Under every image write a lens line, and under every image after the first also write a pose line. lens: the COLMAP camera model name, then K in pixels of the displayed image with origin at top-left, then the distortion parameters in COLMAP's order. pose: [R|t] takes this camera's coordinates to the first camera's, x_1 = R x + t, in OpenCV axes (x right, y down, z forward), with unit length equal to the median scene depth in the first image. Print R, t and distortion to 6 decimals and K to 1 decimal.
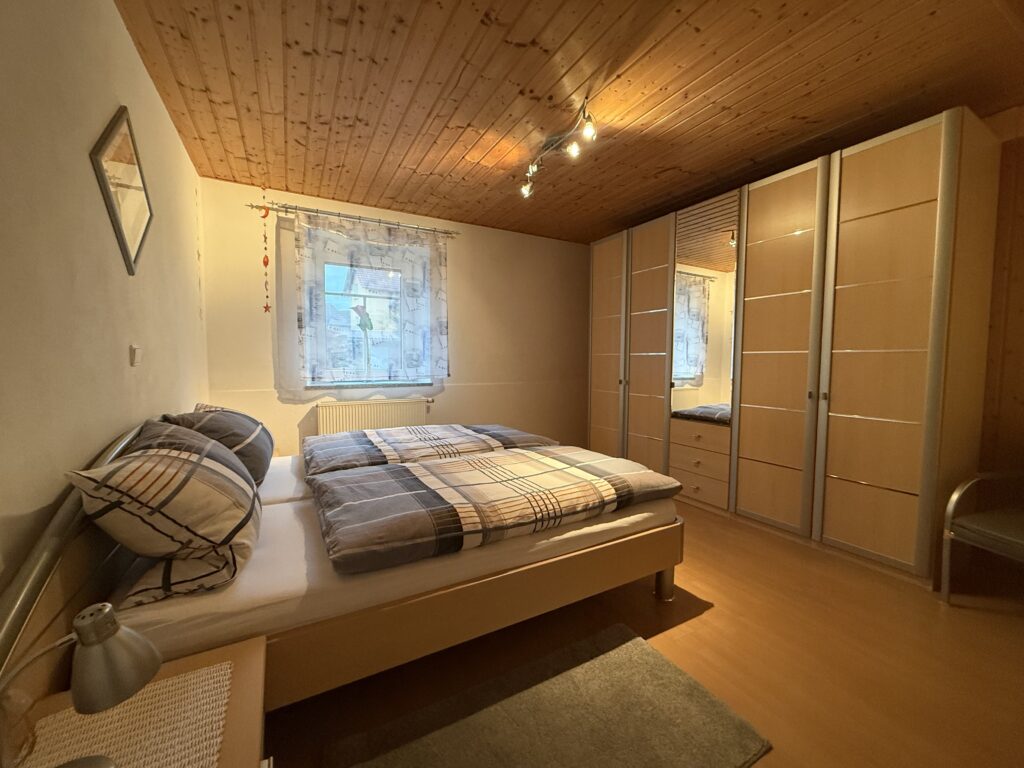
lens RADIAL K [[408.4, 0, 509.6], [0, 408.4, 380.7], [0, 0, 1]] dist [-0.000129, -0.000075]
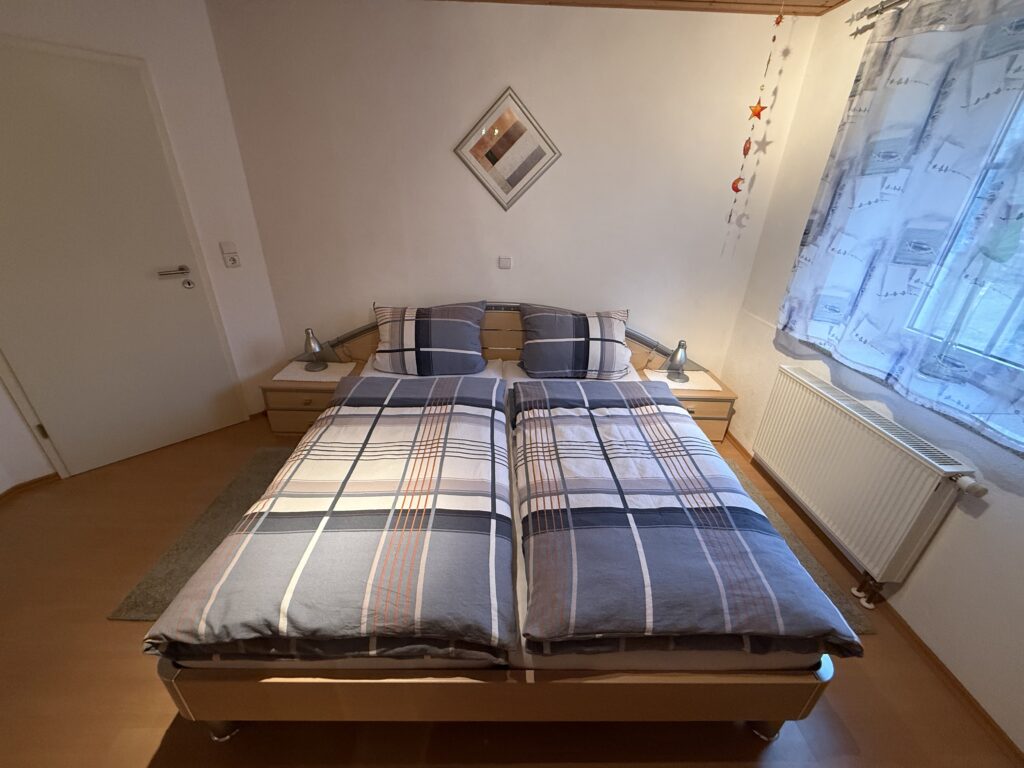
lens RADIAL K [[408.4, 0, 507.3], [0, 408.4, 384.2], [0, 0, 1]] dist [-0.000129, -0.000075]
pose [[-0.465555, 0.380779, -0.798916, 0.381398], [-0.079163, 0.881175, 0.466116, -0.254295], [0.881471, 0.280248, -0.380091, 1.140434]]
